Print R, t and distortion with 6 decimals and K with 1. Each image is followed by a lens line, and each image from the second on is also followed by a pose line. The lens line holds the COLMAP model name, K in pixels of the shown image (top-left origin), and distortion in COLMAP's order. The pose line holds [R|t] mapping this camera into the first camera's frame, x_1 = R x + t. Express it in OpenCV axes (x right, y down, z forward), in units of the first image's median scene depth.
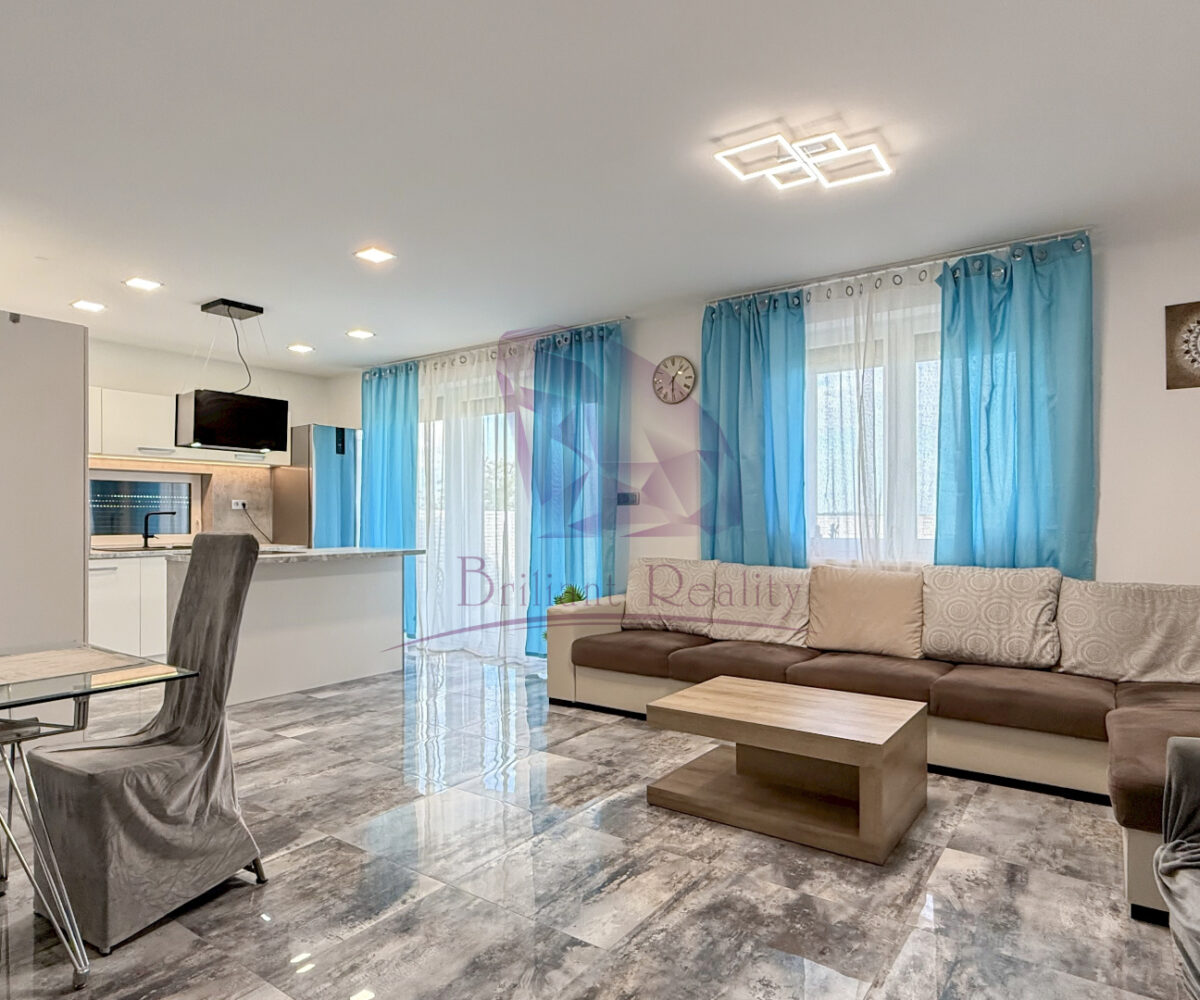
lens RADIAL K [[739.0, 0, 587.5], [0, 739.0, 503.8], [0, 0, 1]] dist [-0.000390, 0.001157]
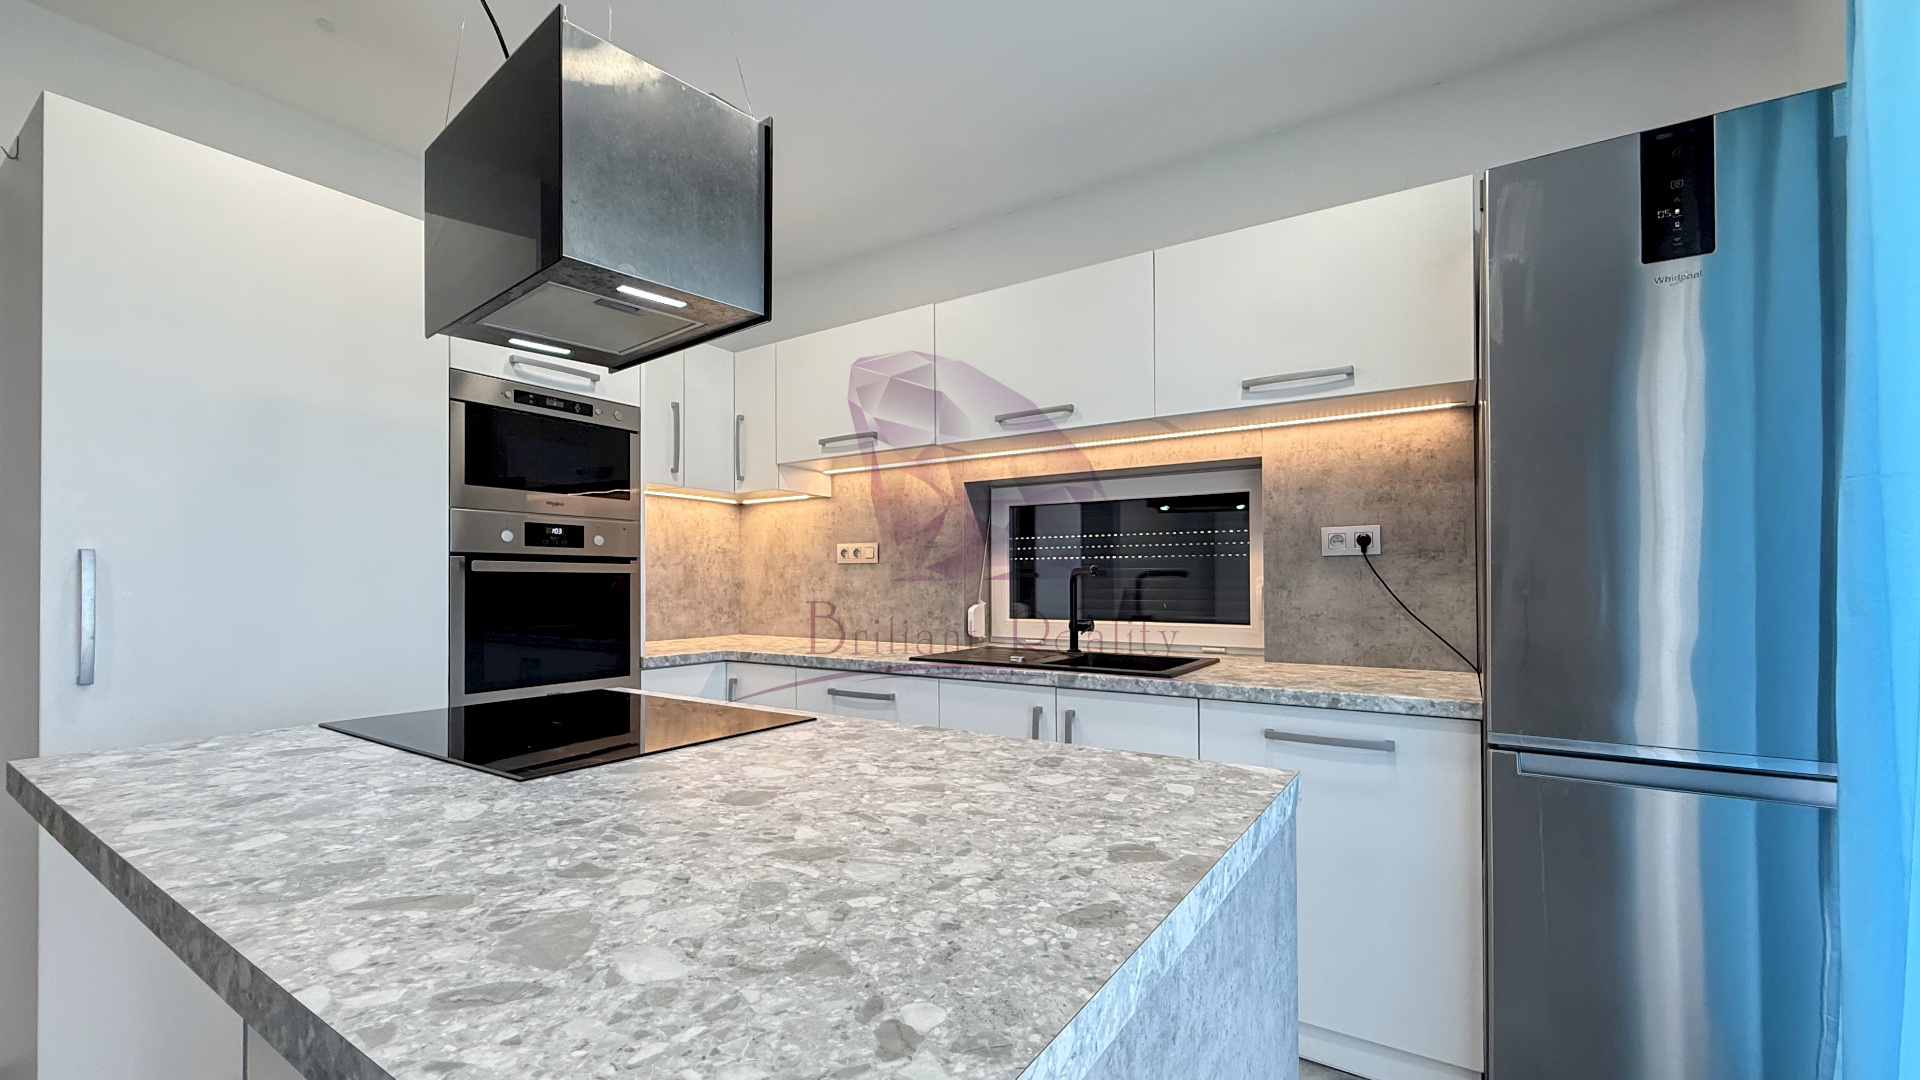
lens RADIAL K [[792.6, 0, 949.5], [0, 792.6, 578.0], [0, 0, 1]] dist [-0.000047, -0.000152]
pose [[0.044079, -0.005897, -0.999011, -0.257890], [0.019322, 0.999801, -0.005049, 0.030669], [0.998841, -0.019080, 0.044184, 1.594715]]
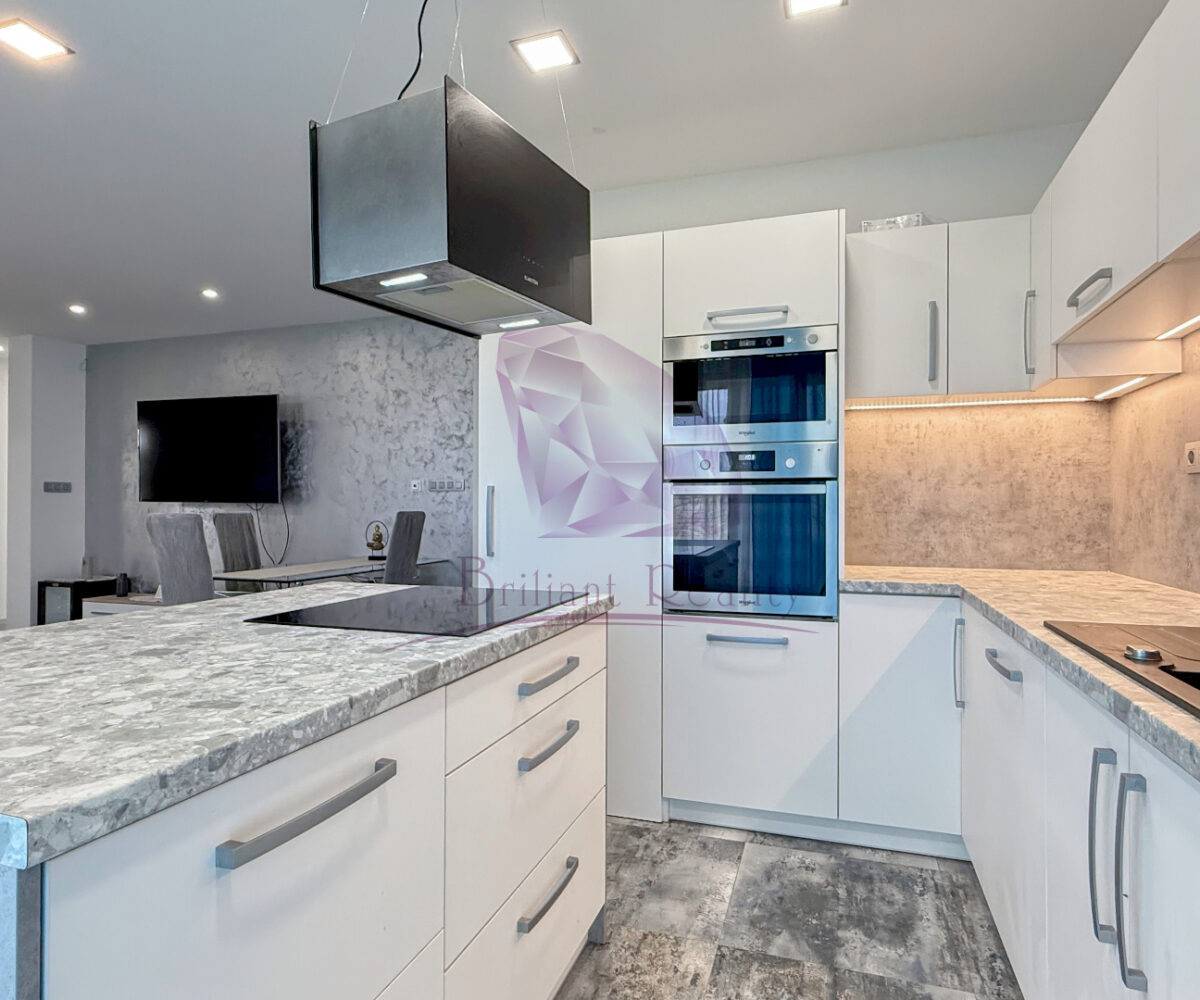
lens RADIAL K [[734.7, 0, 600.0], [0, 734.7, 500.0], [0, 0, 1]] dist [0.001335, -0.000361]
pose [[-0.955652, -0.001595, -0.294495, -0.628039], [0.005896, 0.999681, -0.024547, 0.038447], [0.294441, -0.025194, -0.955338, 1.937794]]
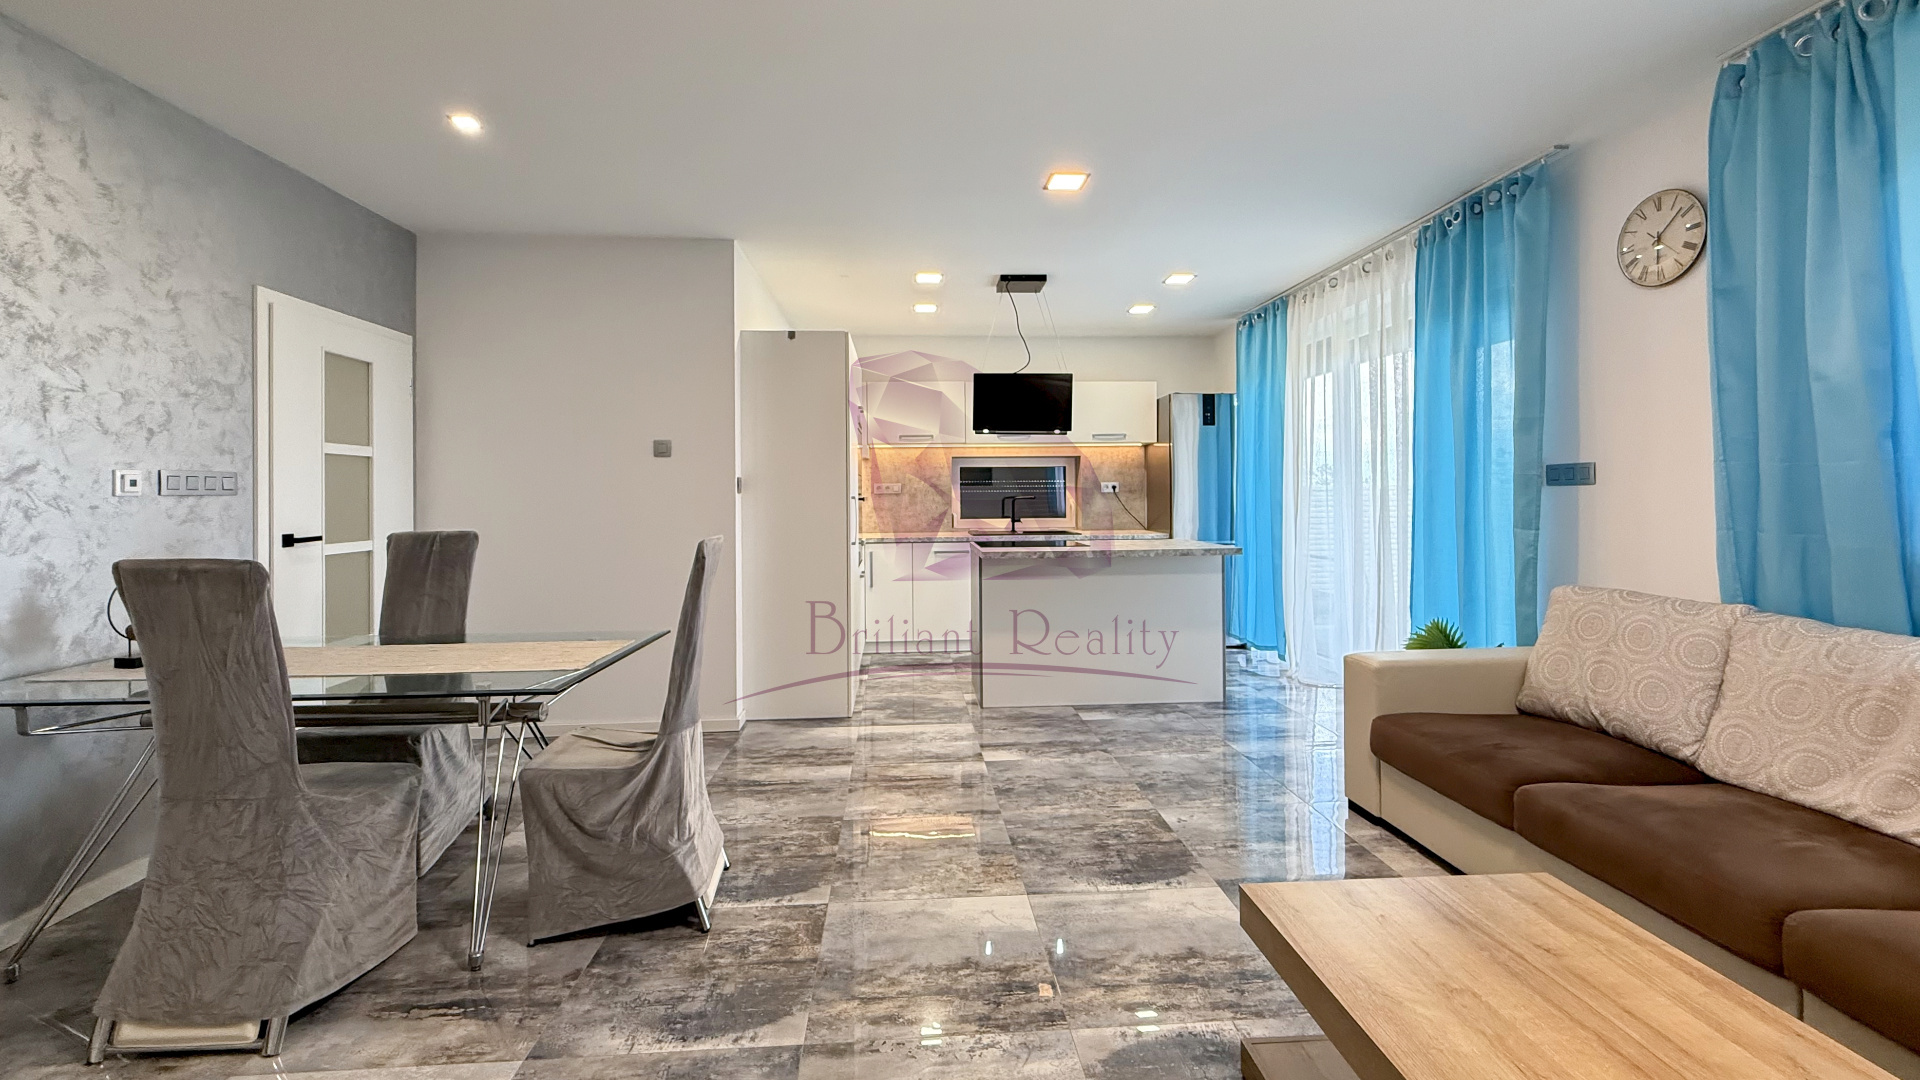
lens RADIAL K [[788.4, 0, 954.0], [0, 788.4, 481.0], [0, 0, 1]] dist [-0.000149, 0.000627]
pose [[0.641706, -0.016575, -0.766772, 0.333752], [0.021786, 0.999757, -0.003378, -0.015368], [0.766641, -0.014537, 0.641911, 0.423418]]
